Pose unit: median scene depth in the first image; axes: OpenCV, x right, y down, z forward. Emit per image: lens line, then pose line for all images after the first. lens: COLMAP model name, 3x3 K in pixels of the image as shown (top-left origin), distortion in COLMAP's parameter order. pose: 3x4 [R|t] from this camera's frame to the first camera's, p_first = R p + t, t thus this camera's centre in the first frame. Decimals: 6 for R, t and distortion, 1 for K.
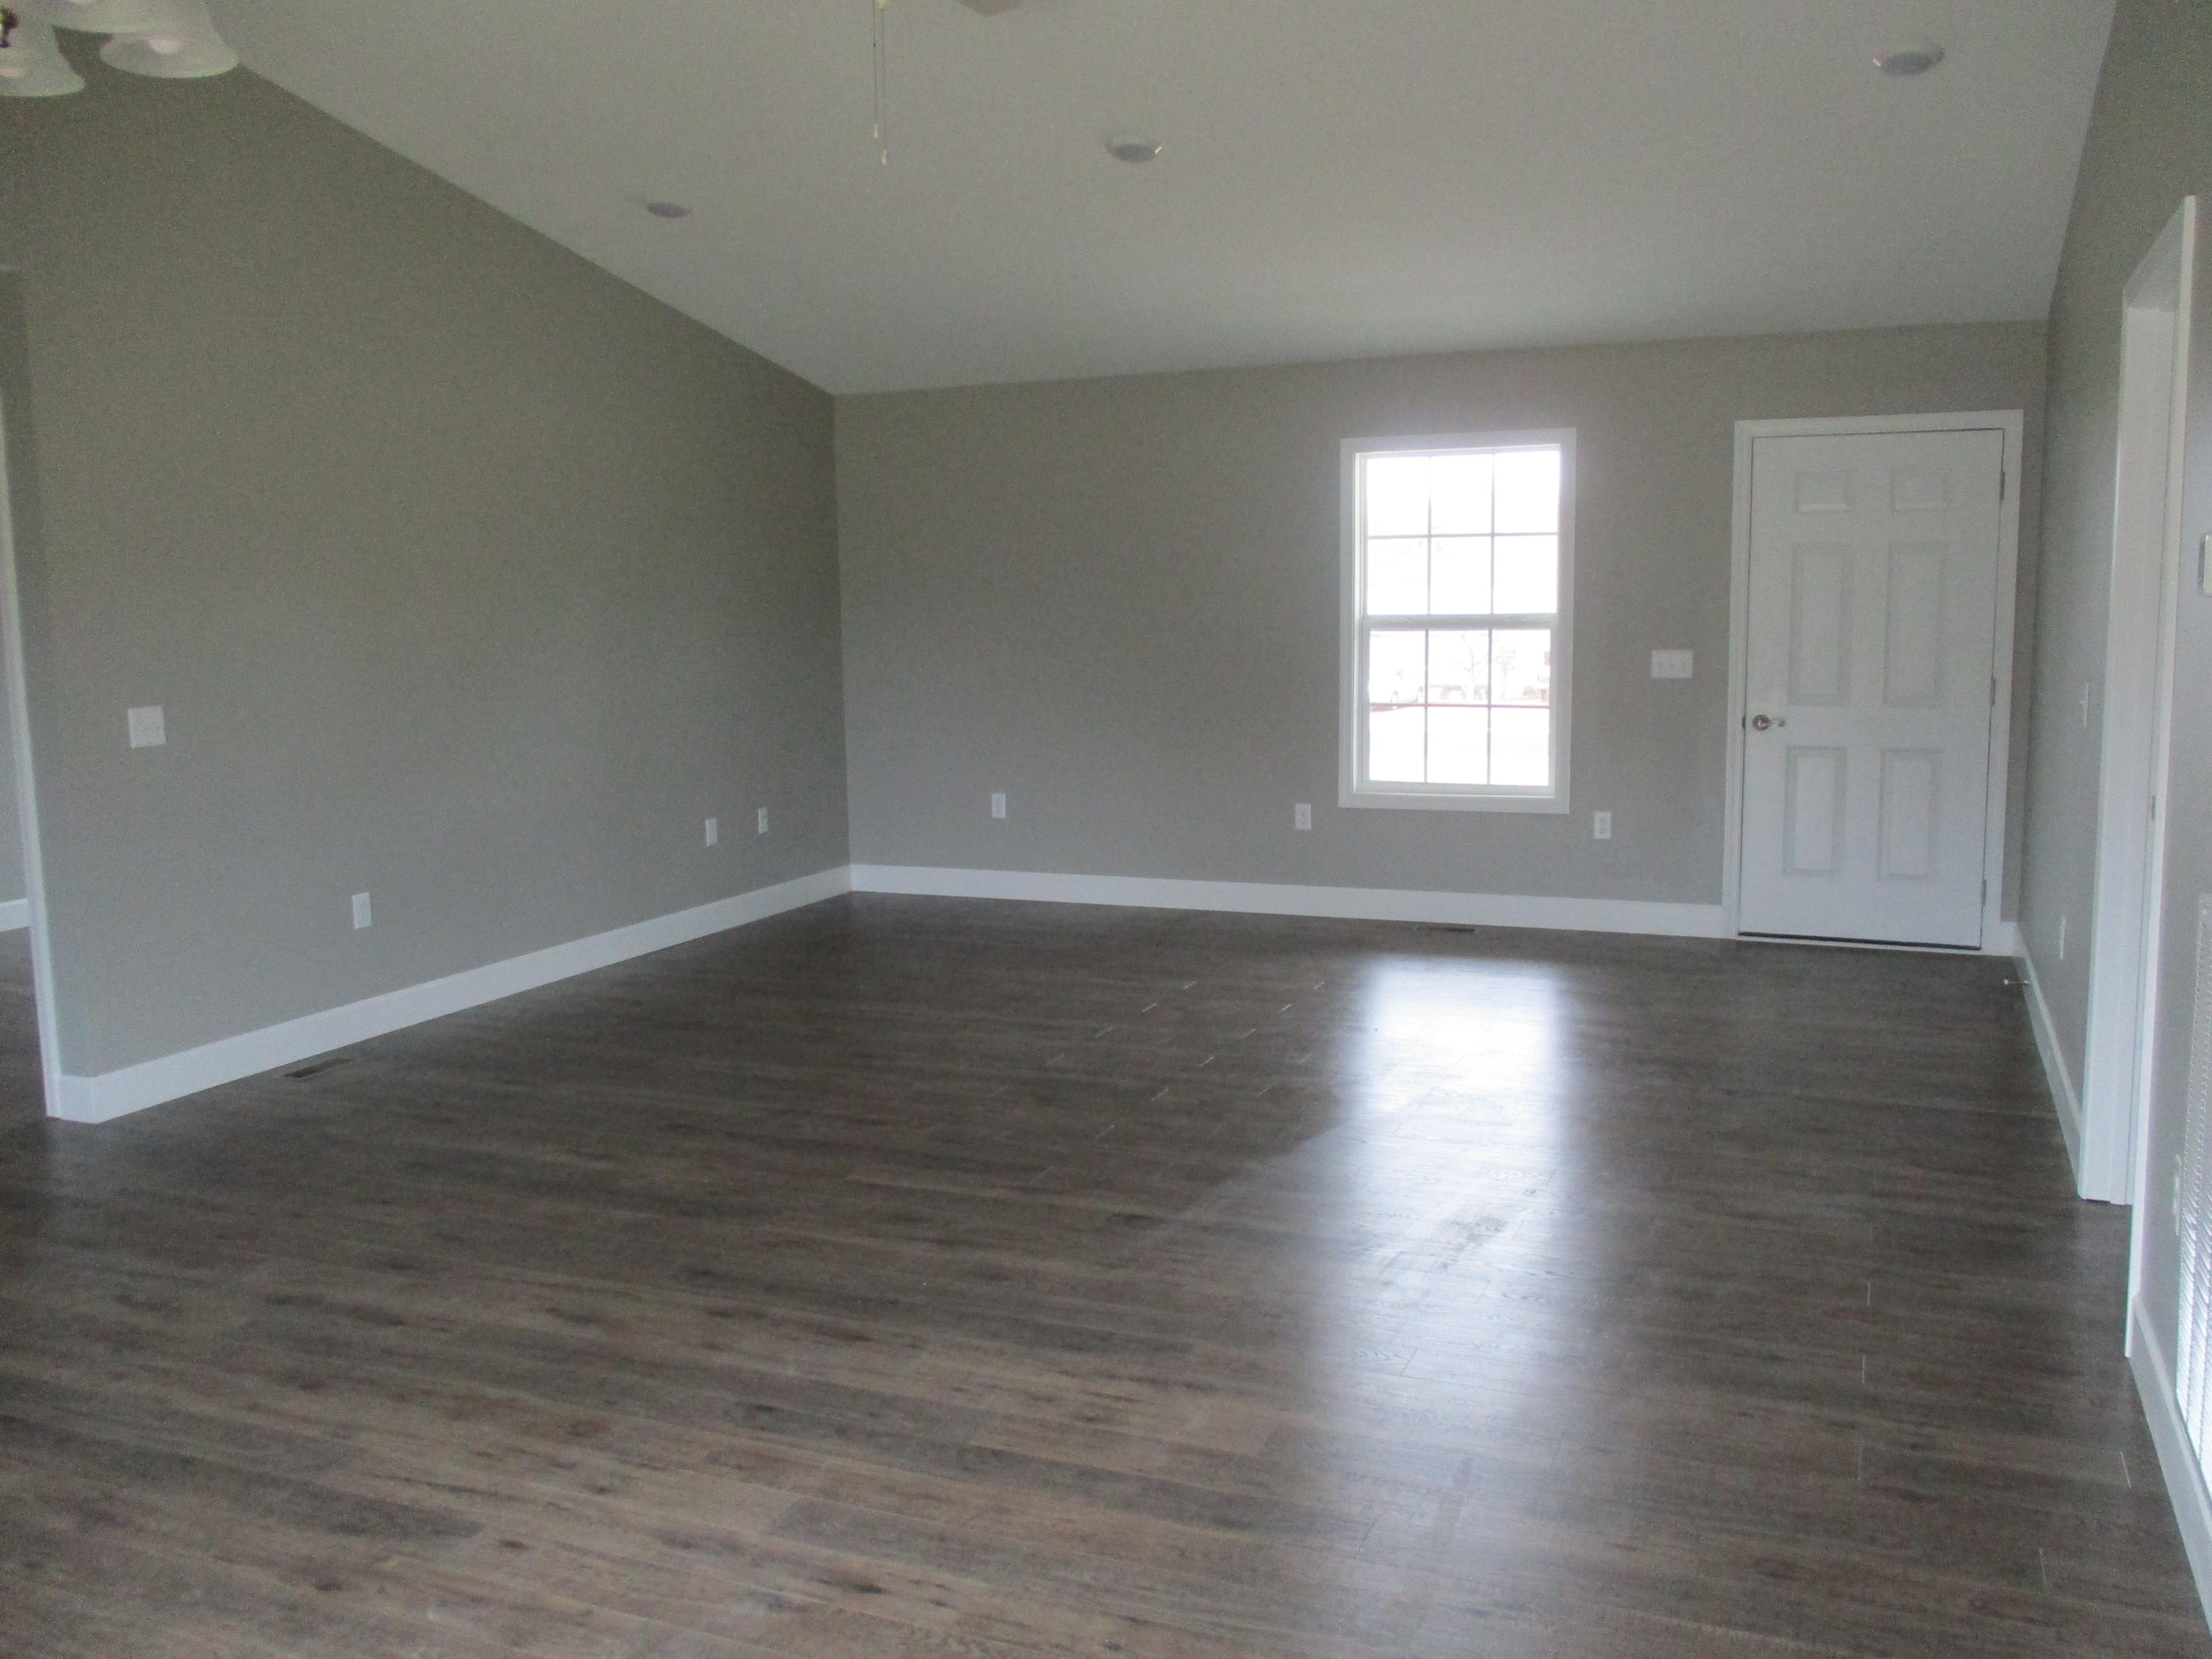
lens RADIAL K [[1855.0, 0, 1103.5], [0, 1855.0, 829.4], [0, 0, 1]] dist [0.048239, 0.014170]
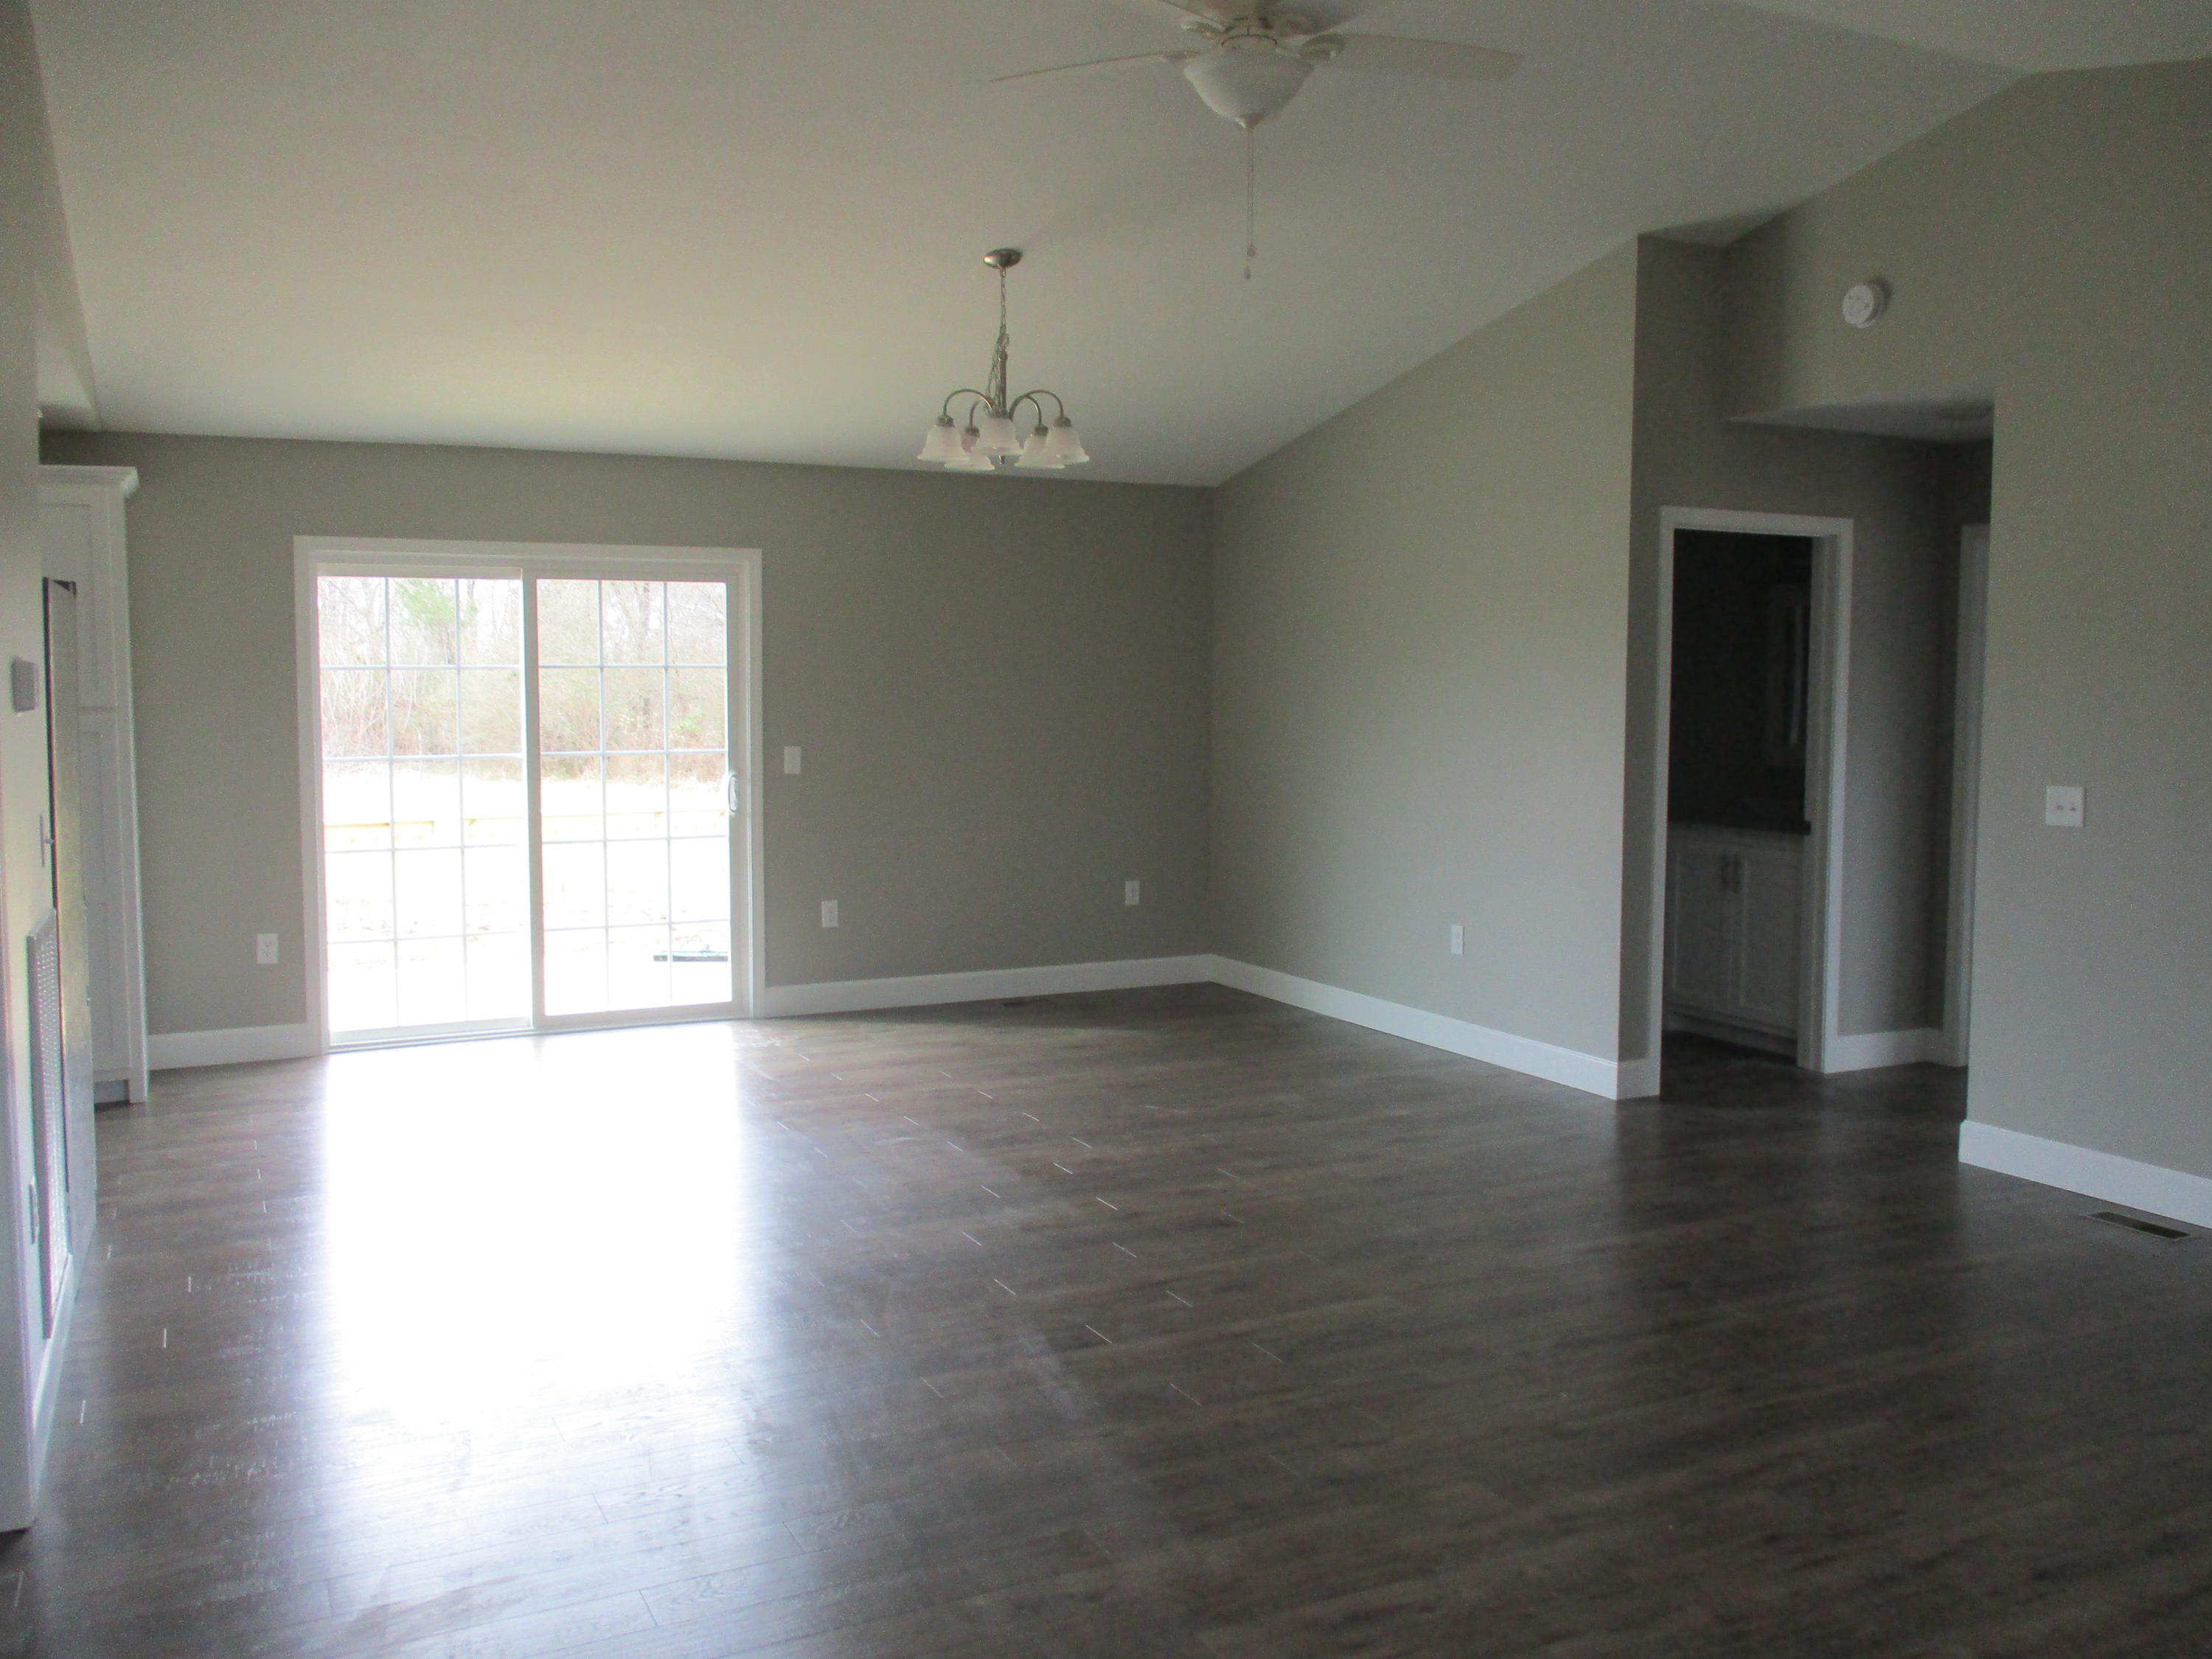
lens RADIAL K [[1855.0, 0, 1102.5], [0, 1855.0, 829.2], [0, 0, 1]] dist [0.048239, 0.014170]
pose [[-0.653144, 0.074194, -0.753591, 0.678282], [-0.077027, 0.983517, 0.163591, -0.198300], [0.753306, 0.164895, -0.636663, 1.505586]]
